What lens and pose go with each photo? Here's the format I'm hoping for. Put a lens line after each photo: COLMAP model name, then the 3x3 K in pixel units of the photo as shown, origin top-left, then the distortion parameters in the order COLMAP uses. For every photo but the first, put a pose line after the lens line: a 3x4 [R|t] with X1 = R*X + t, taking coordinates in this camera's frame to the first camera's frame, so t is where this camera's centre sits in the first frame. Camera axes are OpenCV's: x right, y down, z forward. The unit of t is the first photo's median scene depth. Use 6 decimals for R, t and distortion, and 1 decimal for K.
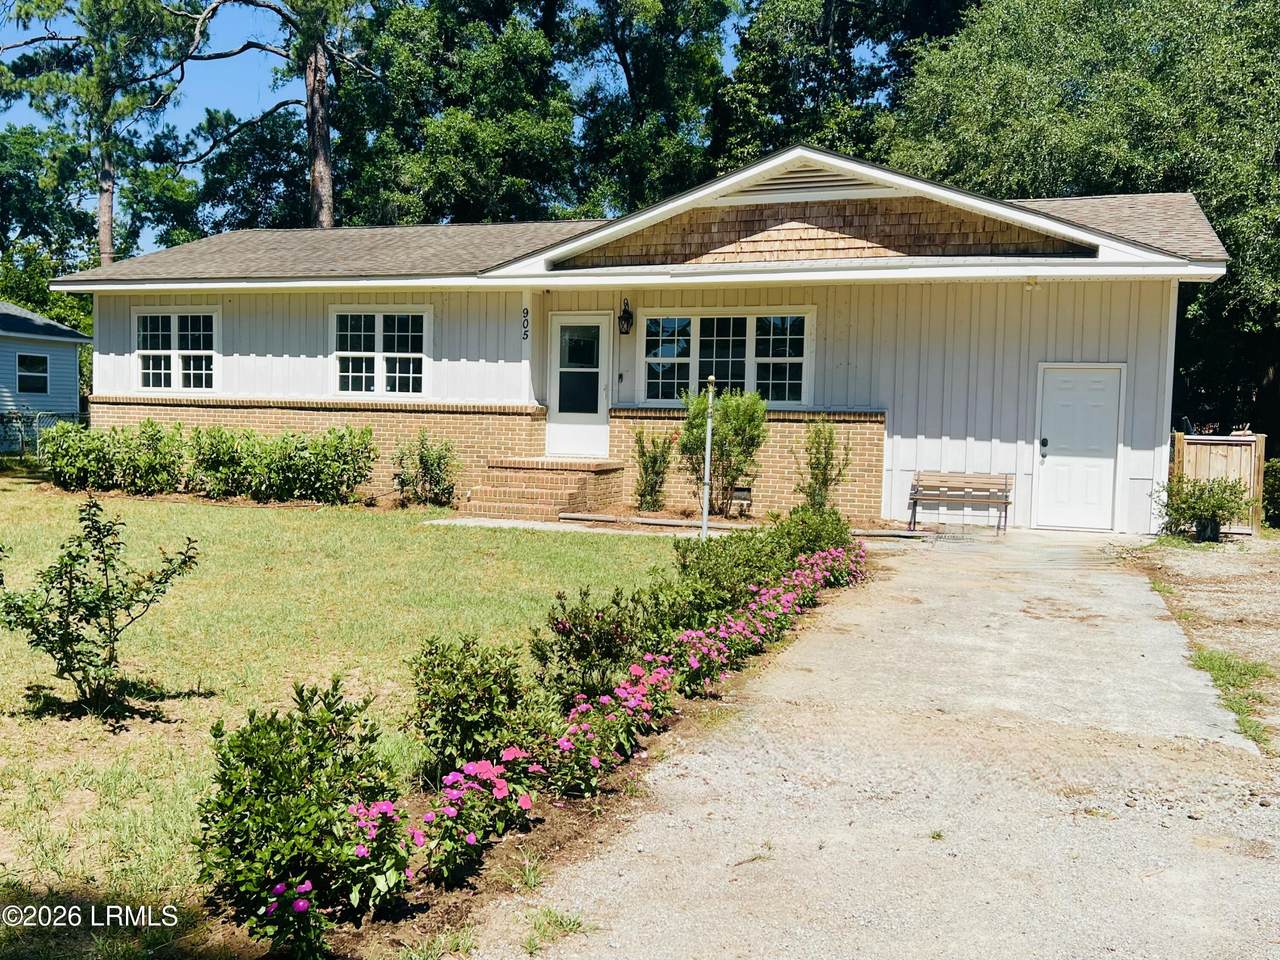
lens RADIAL K [[1123.3, 0, 592.8], [0, 1123.3, 478.4], [0, 0, 1]] dist [0.008324, -0.007534]
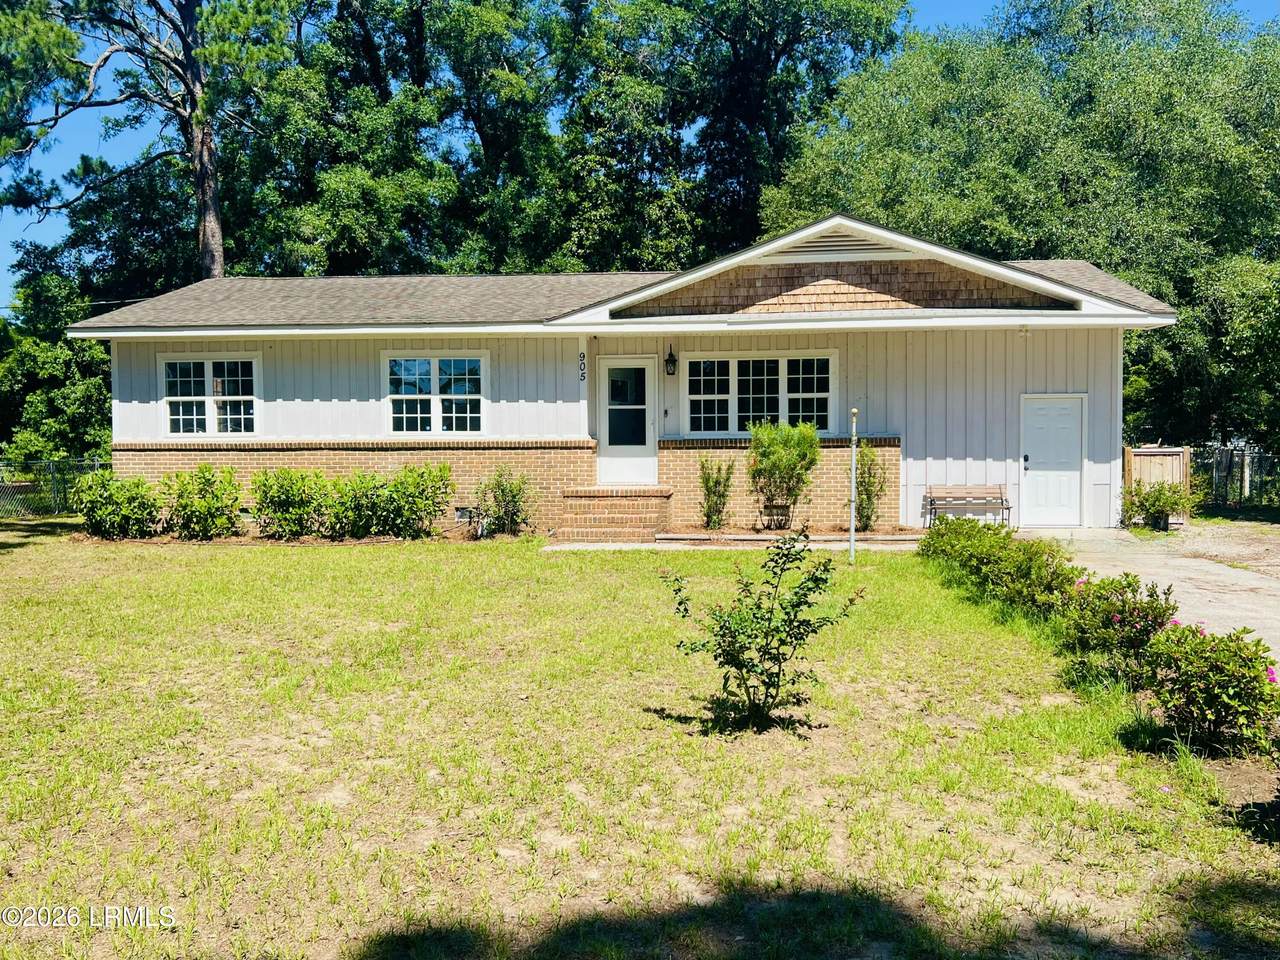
lens RADIAL K [[1007.8, 0, 640.0], [0, 1007.8, 480.0], [0, 0, 1]] dist [0.025149, -0.033093]
pose [[0.965623, -0.037421, 0.257240, -0.257097], [0.043539, 0.998887, -0.018126, -0.005211], [-0.256276, 0.028703, 0.966177, 0.026339]]
